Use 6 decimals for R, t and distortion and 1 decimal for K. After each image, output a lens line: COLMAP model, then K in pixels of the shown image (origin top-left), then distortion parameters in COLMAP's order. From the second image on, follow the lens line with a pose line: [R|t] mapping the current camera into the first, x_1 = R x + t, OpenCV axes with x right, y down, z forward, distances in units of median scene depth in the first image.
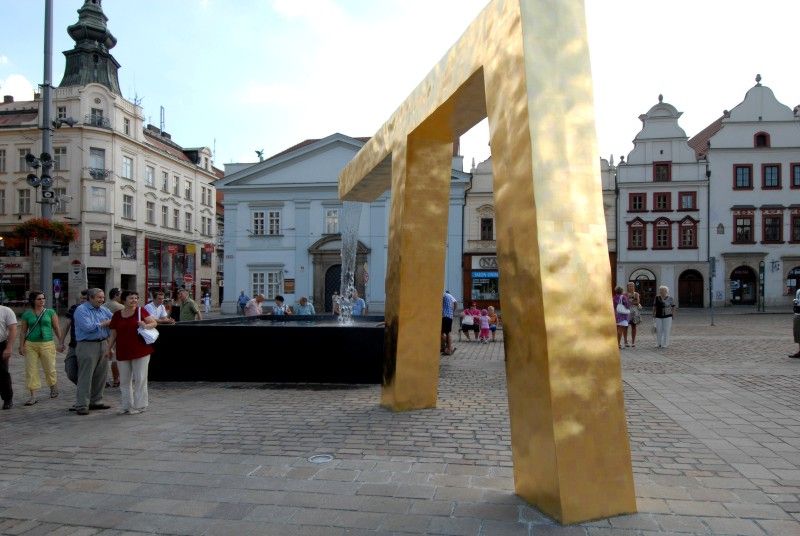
lens RADIAL K [[413.1, 0, 443.7], [0, 413.1, 292.2], [0, 0, 1]] dist [0.001944, -0.018351]
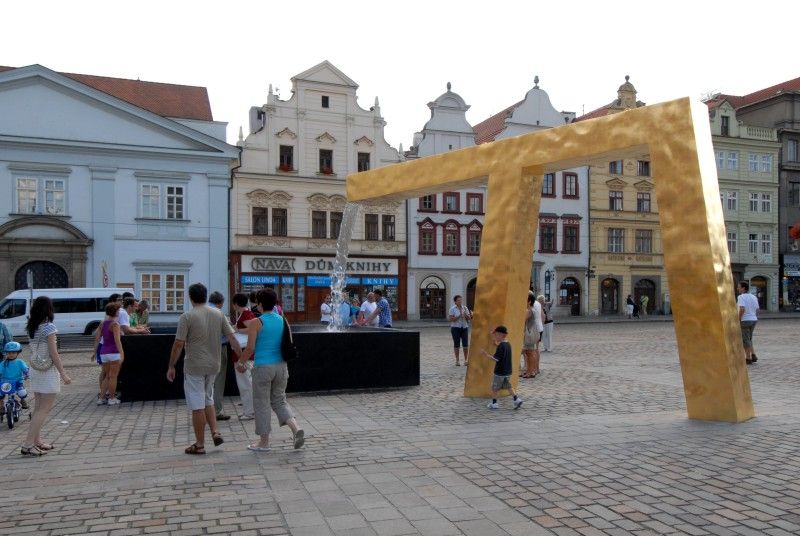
lens RADIAL K [[539.4, 0, 314.6], [0, 539.4, 306.6], [0, 0, 1]] dist [0.001117, -0.001404]
pose [[0.921963, -0.002621, 0.387268, -0.529793], [-0.000365, 0.999971, 0.007637, 0.000527], [-0.387277, -0.007182, 0.921935, 0.066741]]
